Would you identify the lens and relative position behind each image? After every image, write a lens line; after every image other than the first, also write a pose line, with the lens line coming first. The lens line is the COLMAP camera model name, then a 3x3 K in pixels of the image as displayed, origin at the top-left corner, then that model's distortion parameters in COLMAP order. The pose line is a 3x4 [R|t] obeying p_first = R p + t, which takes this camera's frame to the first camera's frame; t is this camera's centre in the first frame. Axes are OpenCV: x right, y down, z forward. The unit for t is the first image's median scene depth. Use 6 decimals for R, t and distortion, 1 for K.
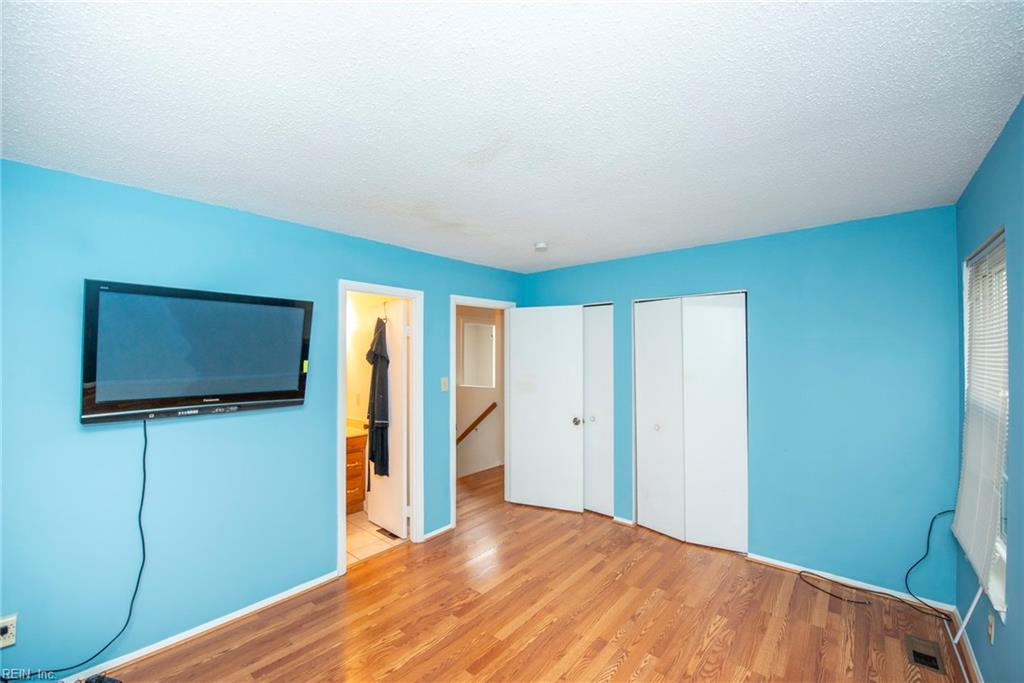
lens RADIAL K [[439.4, 0, 514.3], [0, 439.4, 344.5], [0, 0, 1]] dist [-0.006733, -0.003188]
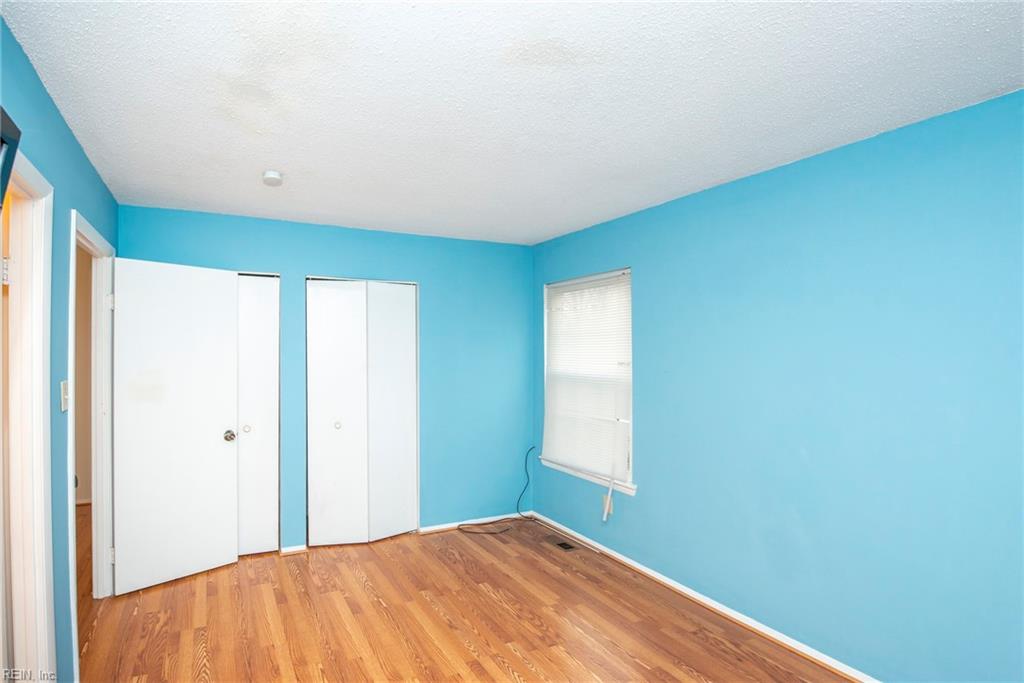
lens RADIAL K [[439.4, 0, 508.7], [0, 439.4, 348.5], [0, 0, 1]] dist [-0.006733, -0.003188]
pose [[0.439589, 0.004002, 0.898190, -0.351262], [-0.021953, 0.999739, 0.006290, 0.024708], [-0.897930, -0.022483, 0.439563, 0.355386]]
